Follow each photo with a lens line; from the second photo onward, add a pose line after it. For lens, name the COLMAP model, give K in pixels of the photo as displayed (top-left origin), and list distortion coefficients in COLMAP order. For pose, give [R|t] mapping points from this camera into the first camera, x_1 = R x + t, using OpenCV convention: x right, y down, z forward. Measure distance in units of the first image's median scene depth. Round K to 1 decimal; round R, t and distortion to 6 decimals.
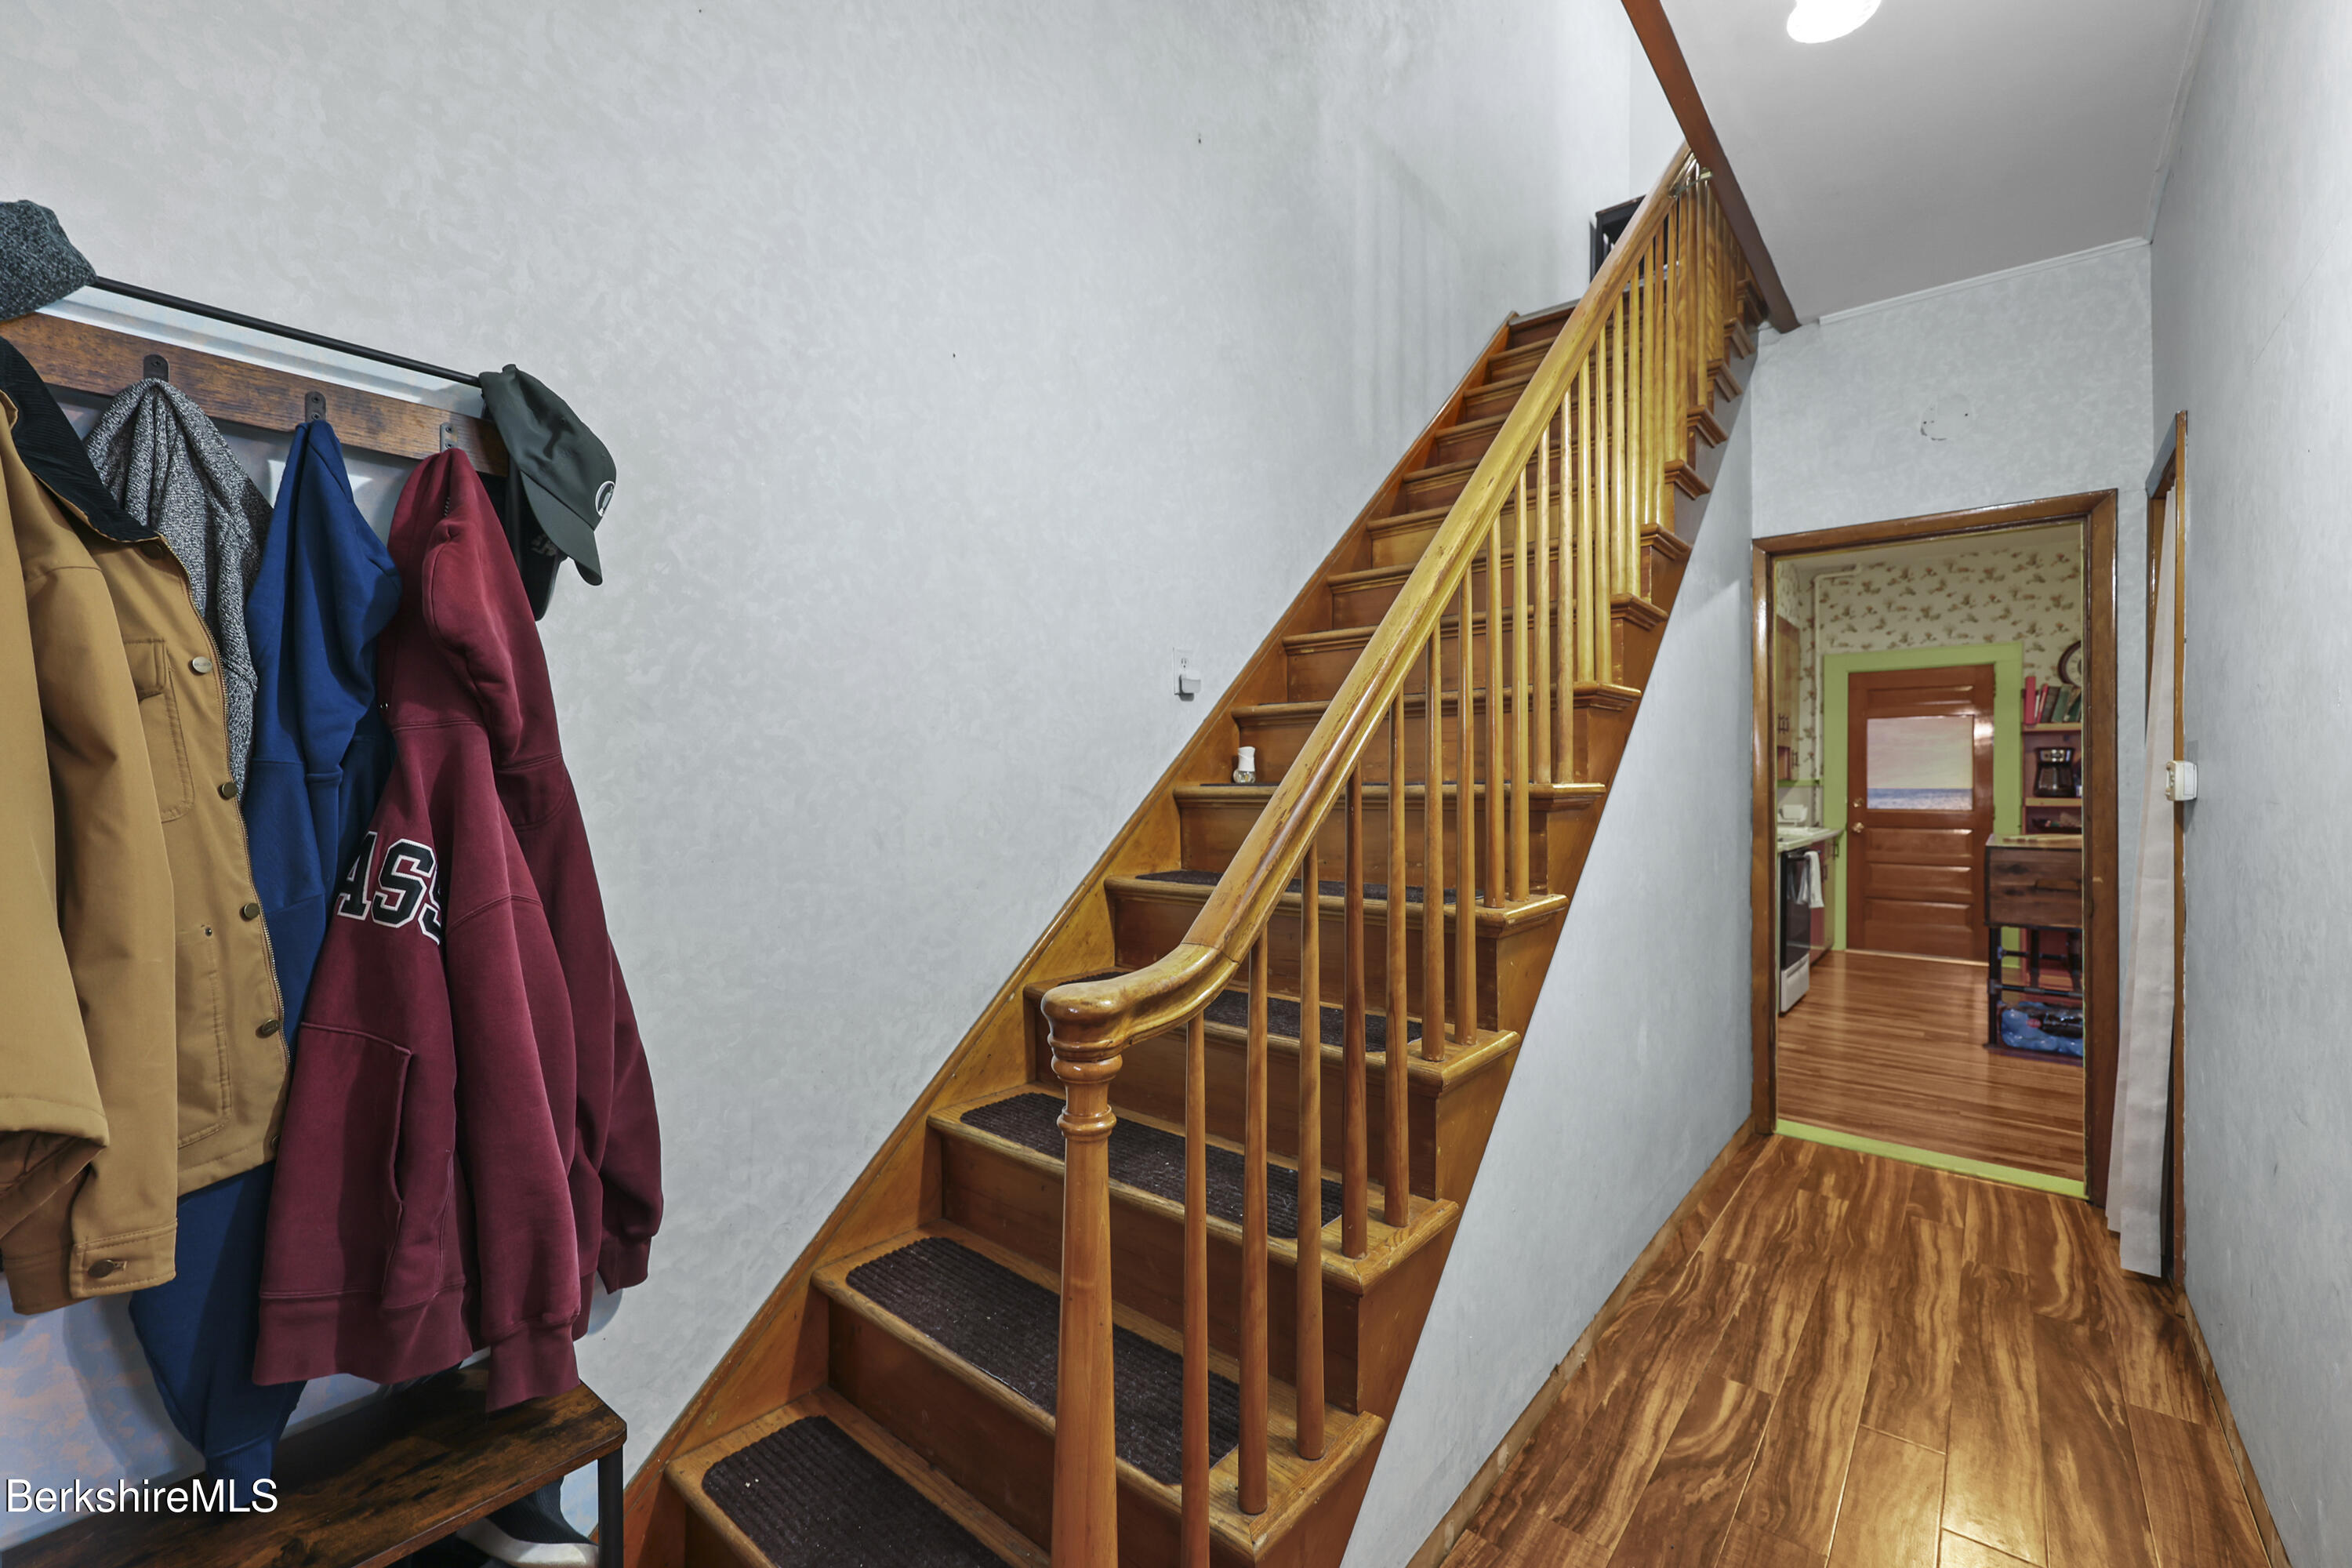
lens RADIAL K [[952.7, 0, 1182.0], [0, 952.7, 786.6], [0, 0, 1]] dist [-0.000675, -0.000271]
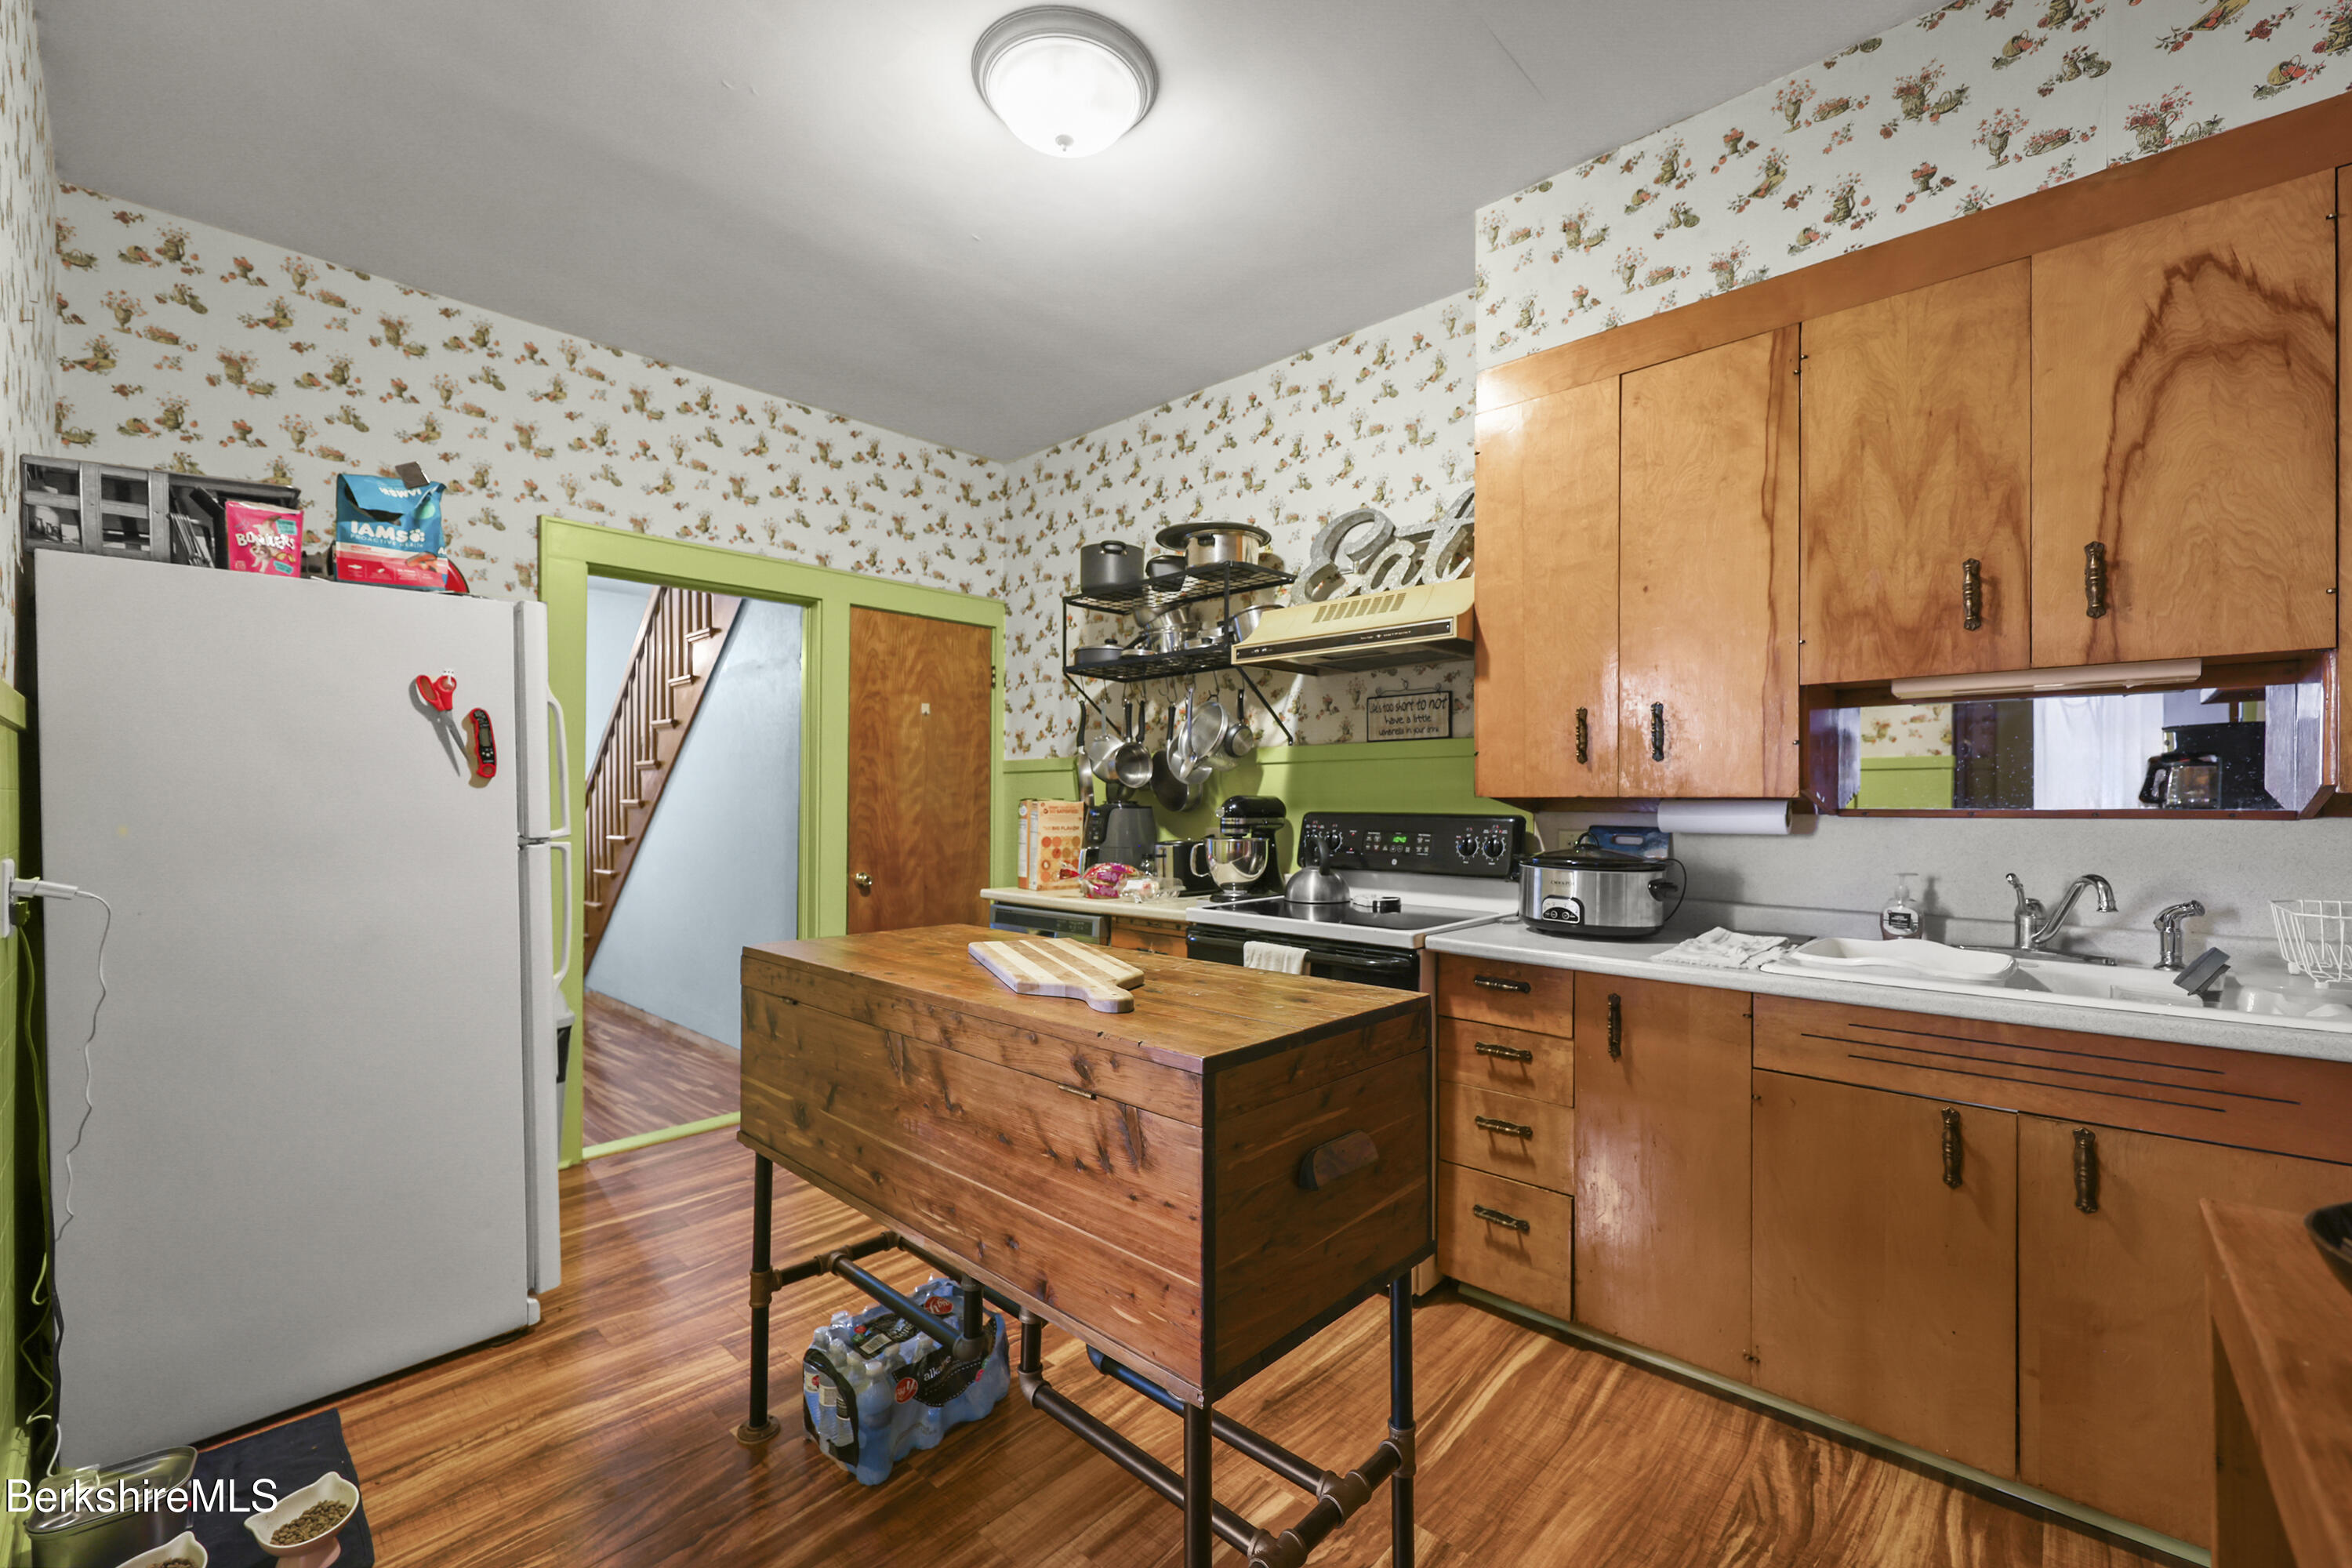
lens RADIAL K [[952.7, 0, 1169.5], [0, 952.7, 795.7], [0, 0, 1]] dist [-0.000675, -0.000271]
pose [[-0.032849, -0.005074, -0.999447, 0.875775], [-0.002584, 0.999984, -0.004992, -0.003244], [0.999457, 0.002418, -0.032861, 0.734892]]
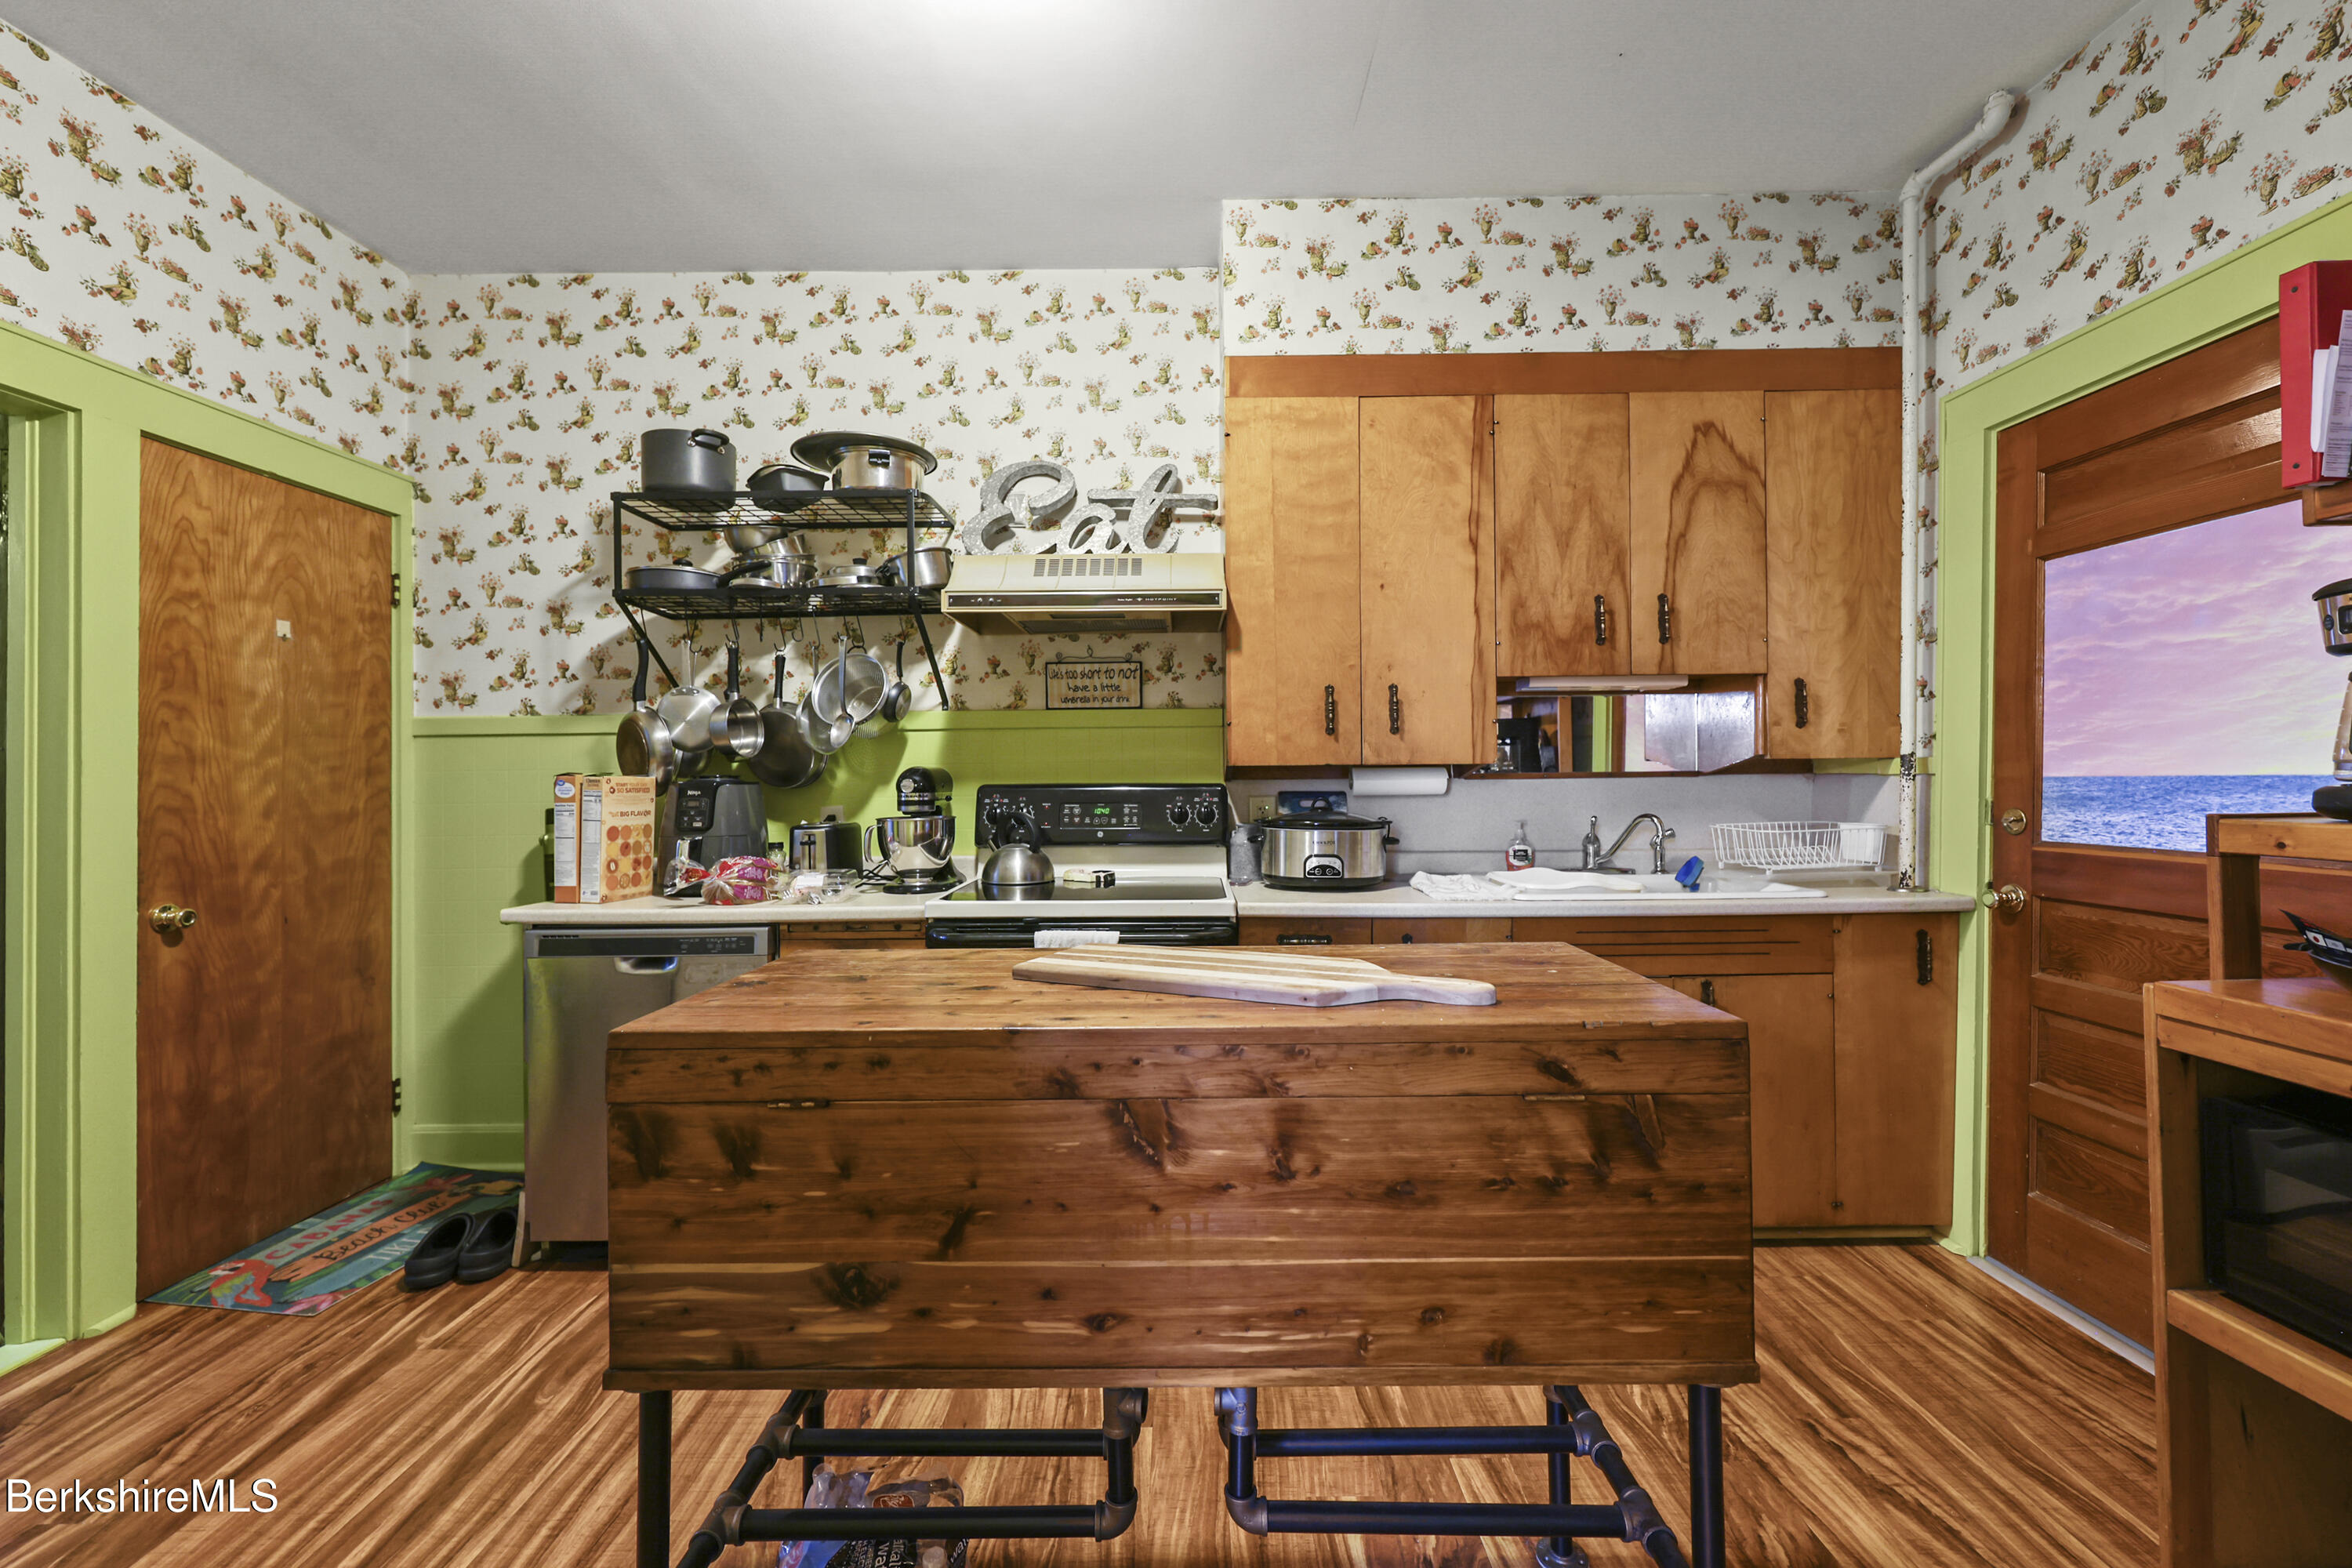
lens RADIAL K [[952.7, 0, 1182.6], [0, 952.7, 771.5], [0, 0, 1]] dist [-0.000675, -0.000271]
pose [[0.650625, -0.008894, -0.759347, 0.780160], [0.008383, 0.999955, -0.004530, -0.000982], [0.759353, -0.003418, 0.650670, 0.575997]]
